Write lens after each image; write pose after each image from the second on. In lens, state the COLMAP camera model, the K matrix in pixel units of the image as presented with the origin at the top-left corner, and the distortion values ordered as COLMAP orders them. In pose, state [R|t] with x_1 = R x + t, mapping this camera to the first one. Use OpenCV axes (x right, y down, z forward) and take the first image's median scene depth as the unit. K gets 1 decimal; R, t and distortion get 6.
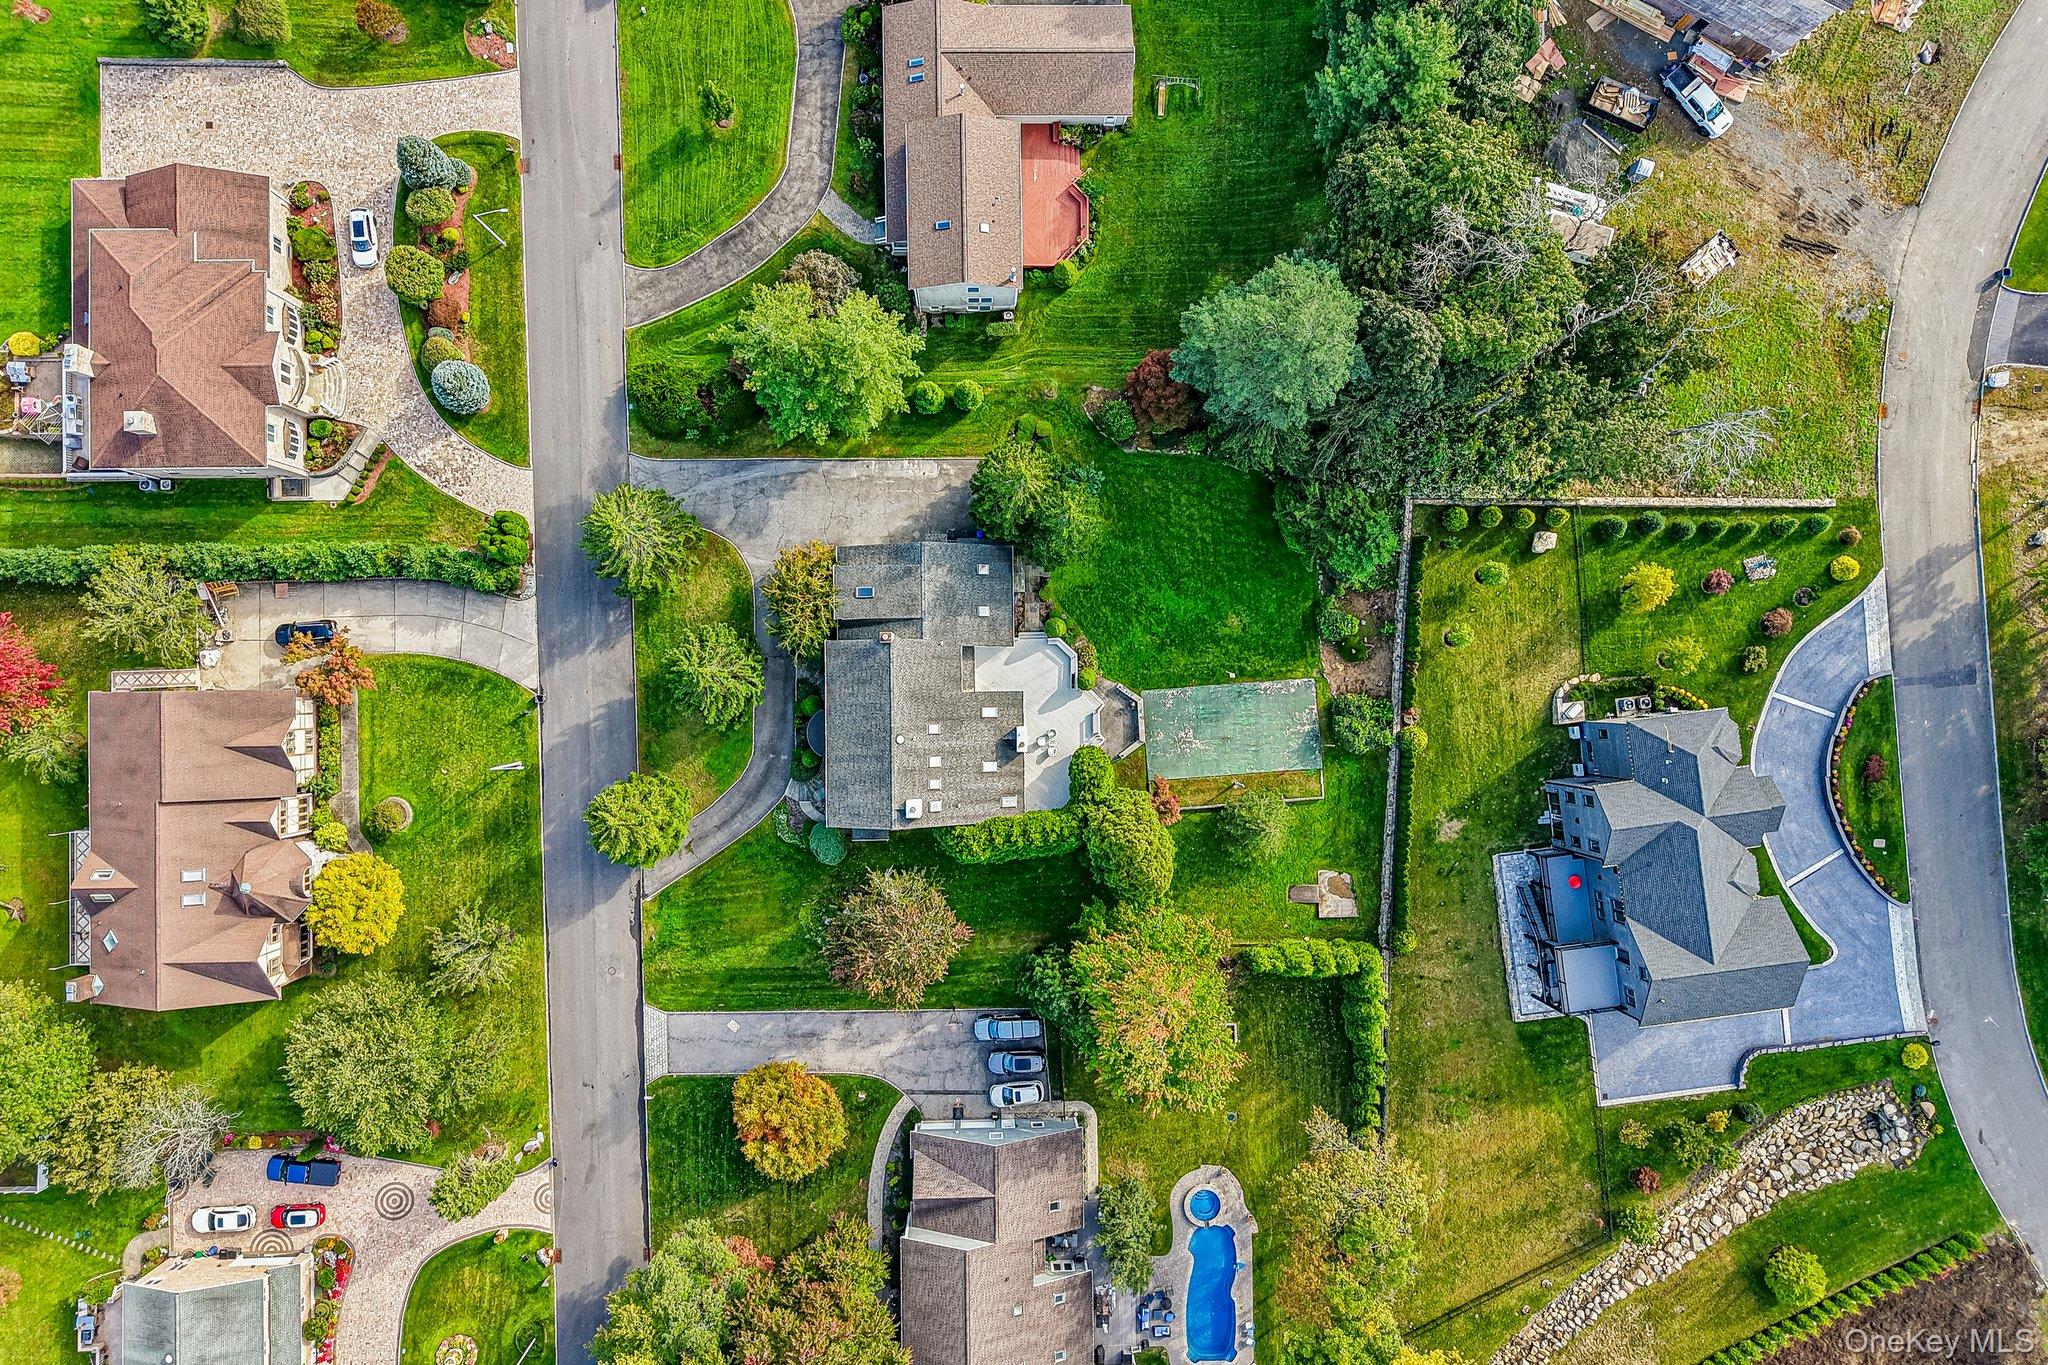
lens RADIAL K [[1411.6, 0, 1024.0], [0, 1411.6, 682.5], [0, 0, 1]] dist [0.003105, -0.001581]
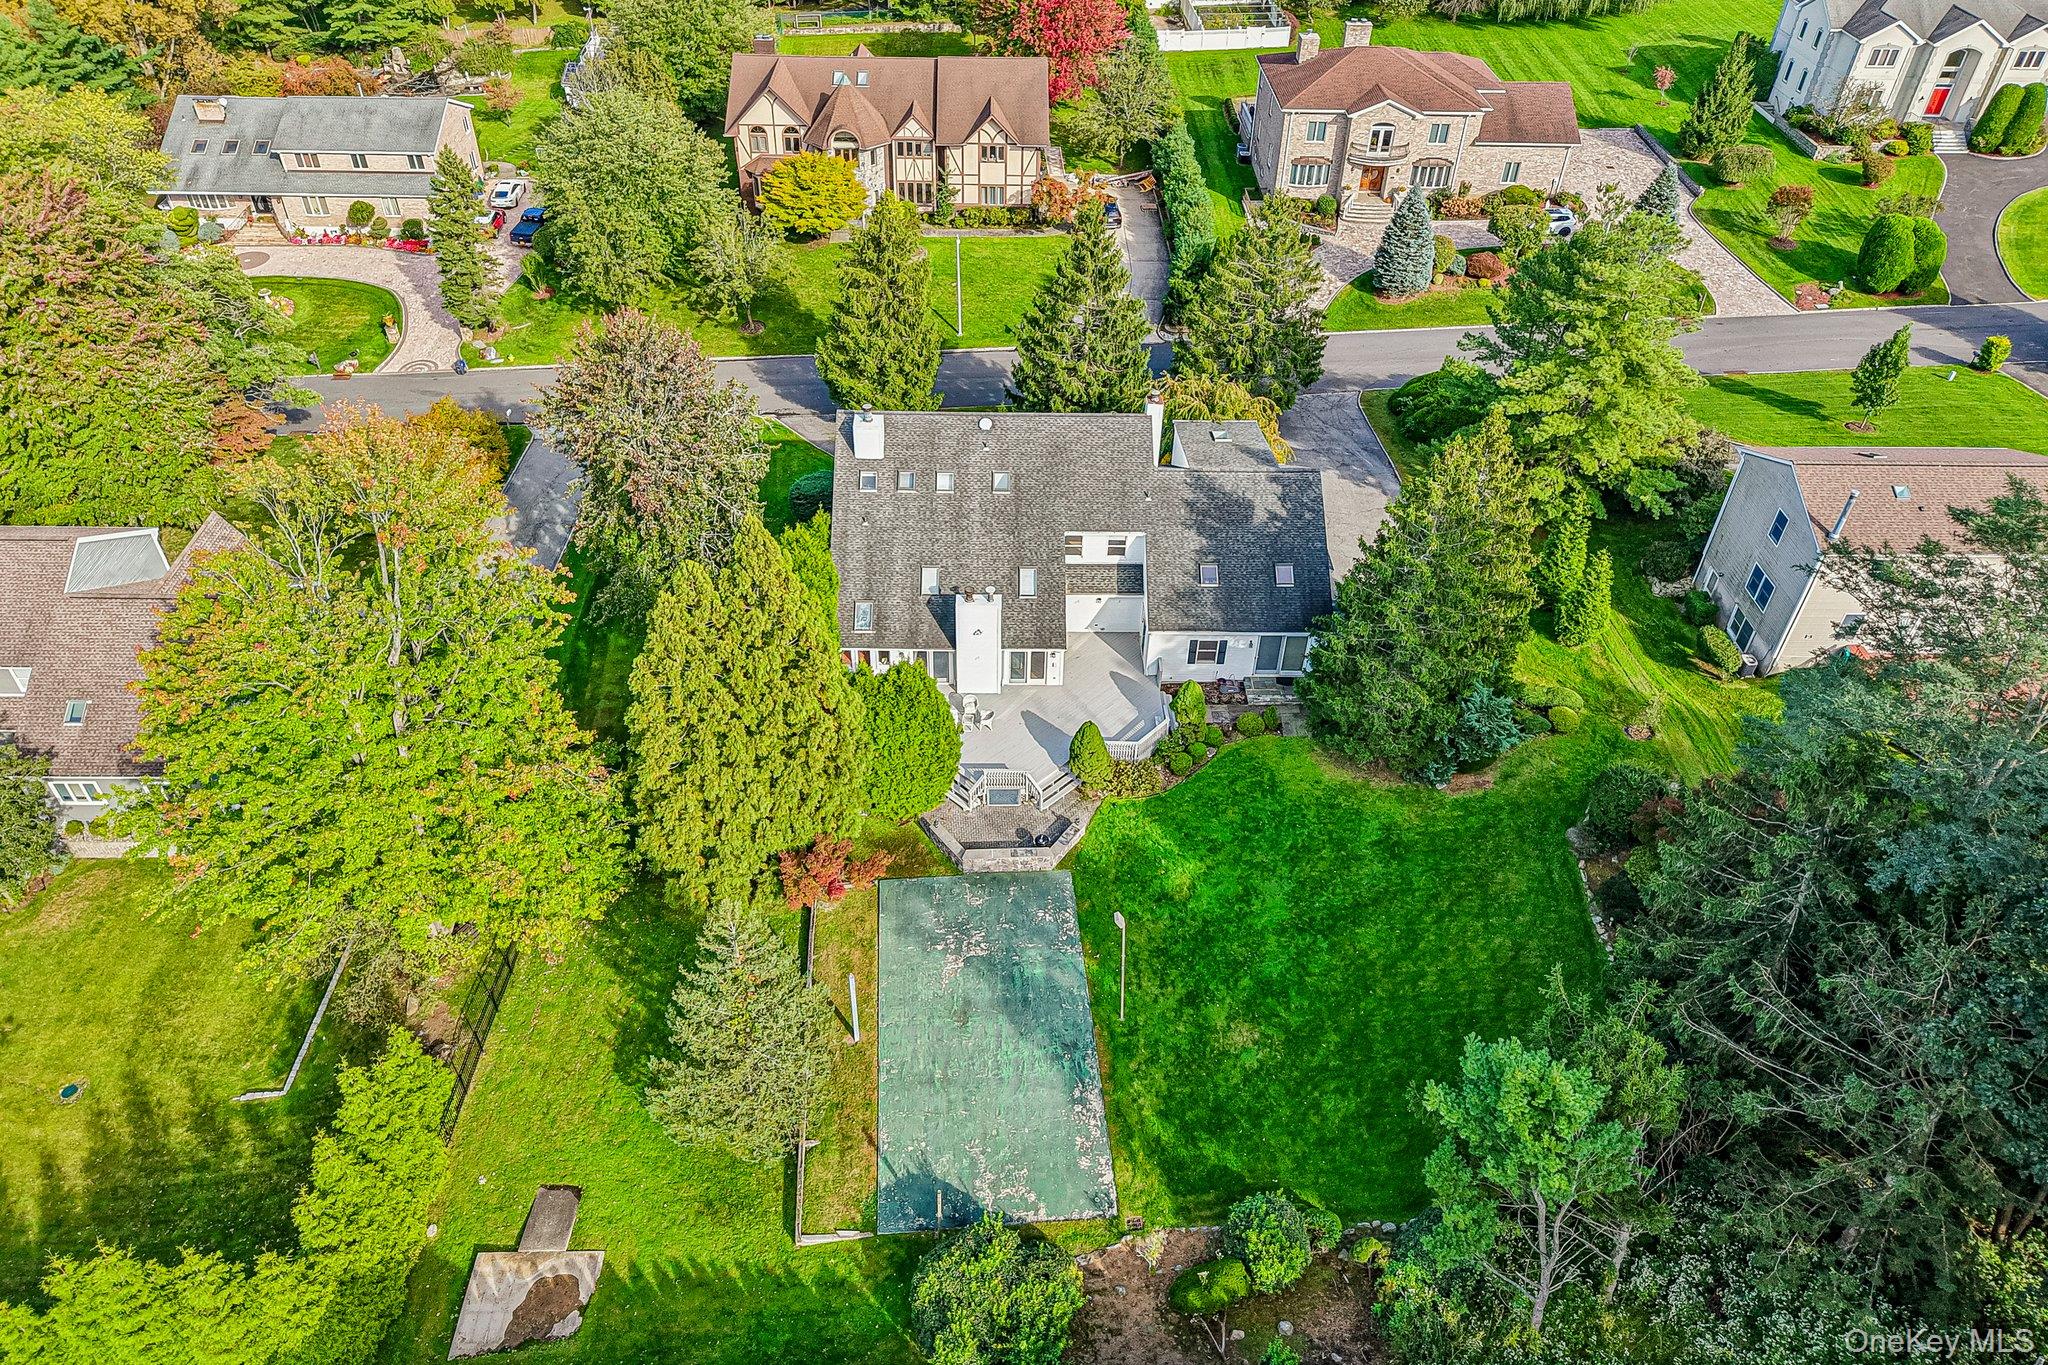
lens RADIAL K [[1411.6, 0, 1024.0], [0, 1411.6, 682.5], [0, 0, 1]] dist [0.003105, -0.001581]
pose [[0.000235, 0.614917, -0.788592, 0.417569], [-0.999919, -0.009891, -0.008011, 0.025168], [-0.012726, 0.788530, 0.614865, 0.655773]]
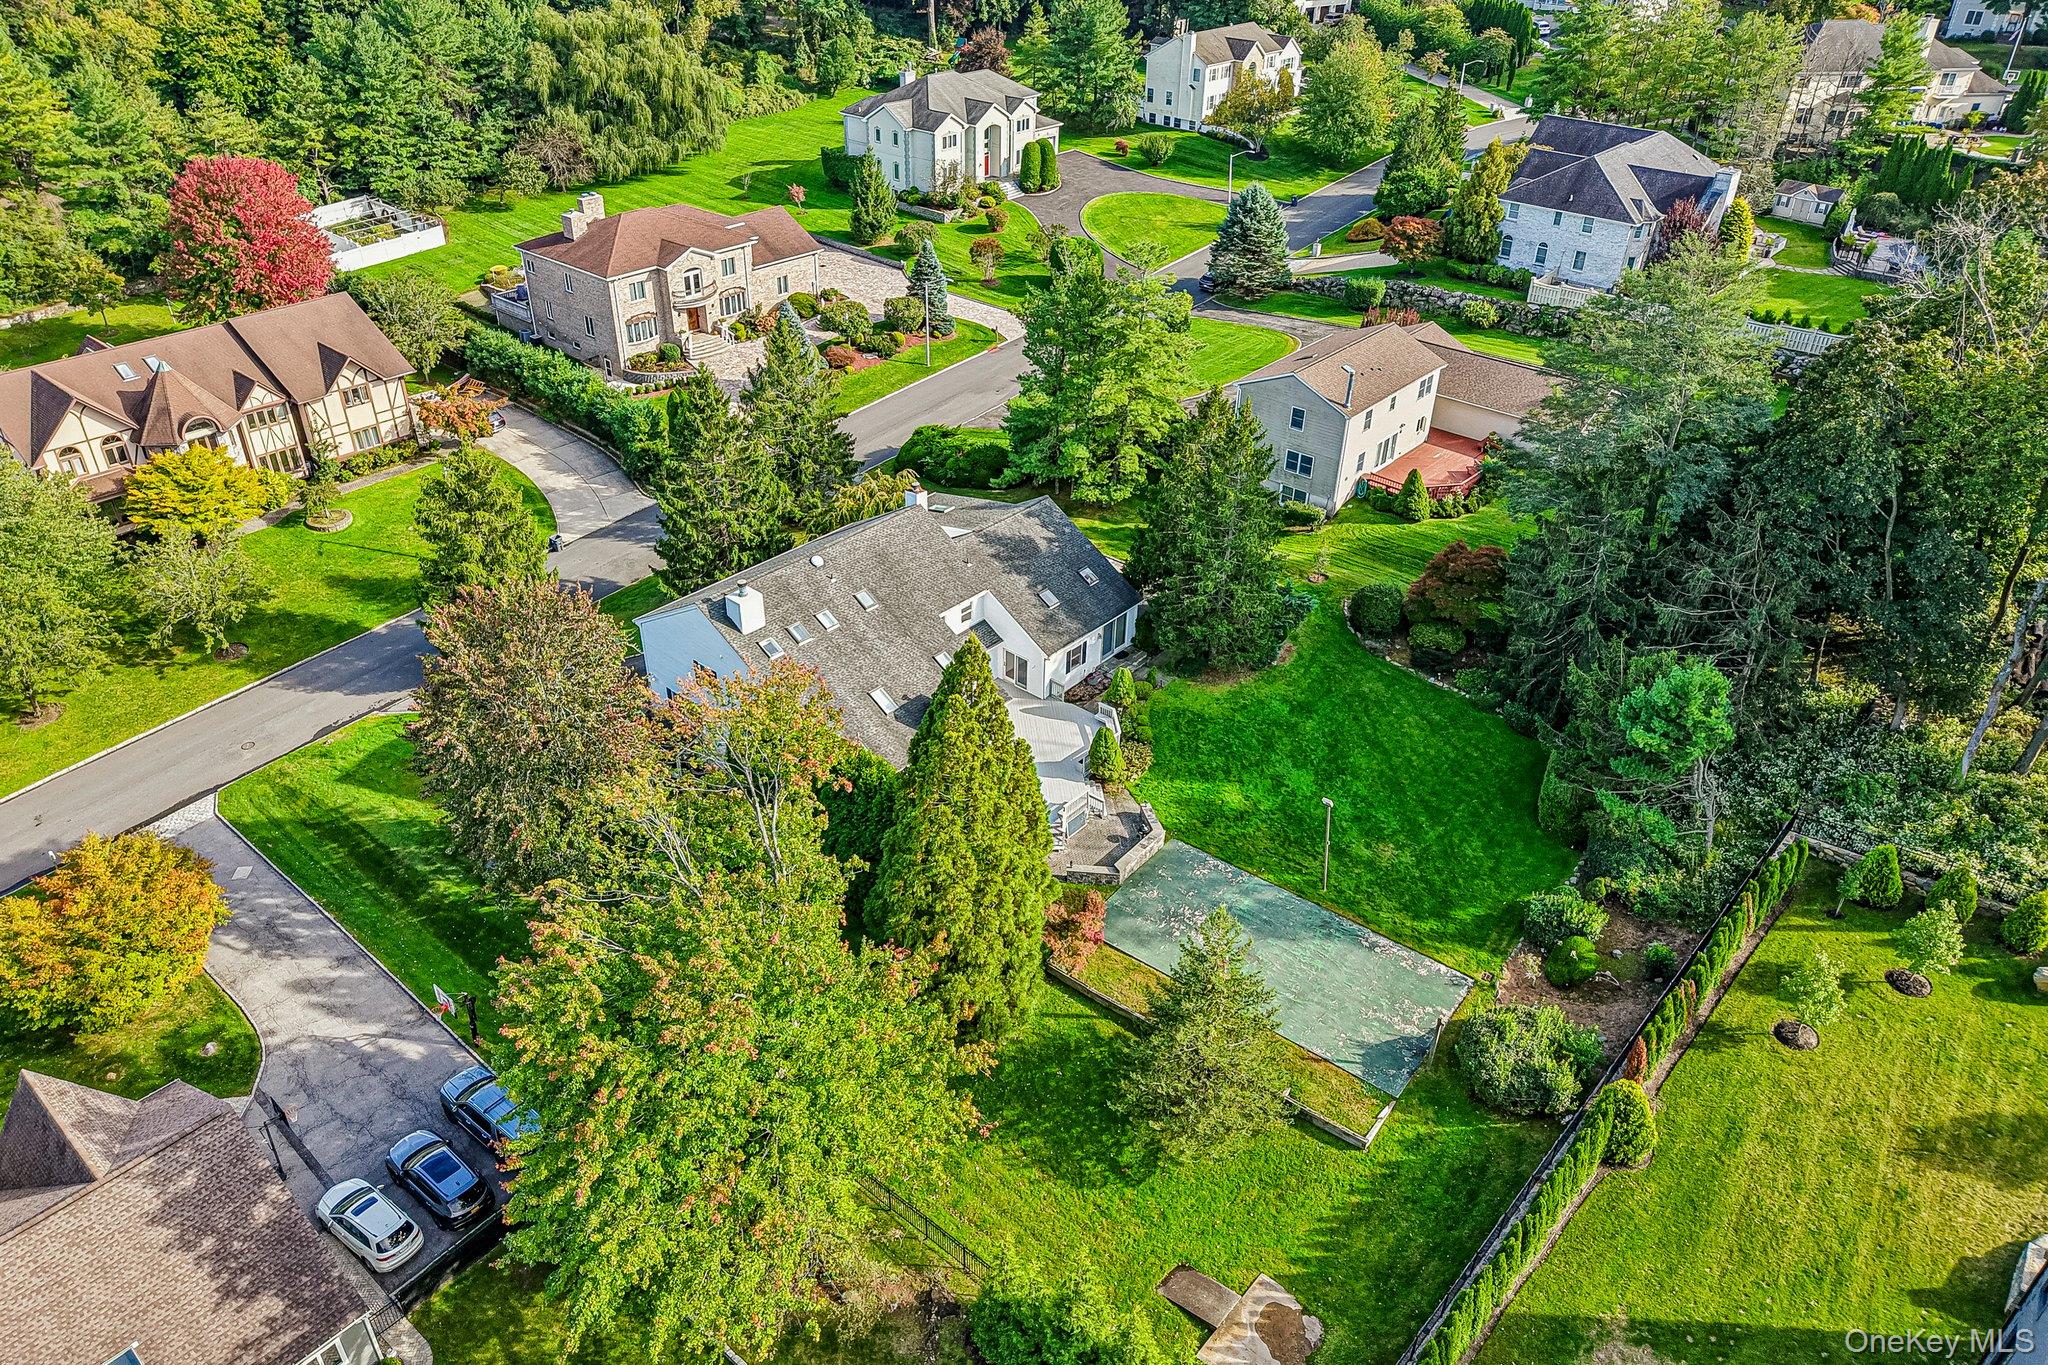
lens RADIAL K [[1408.1, 0, 1024.0], [0, 1408.1, 682.5], [0, 0, 1]] dist [-0.004595, 0.000197]
pose [[0.747573, 0.342714, -0.568930, 0.332638], [-0.664074, 0.400963, -0.631058, 0.368201], [0.011848, 0.849574, 0.527336, 0.652252]]
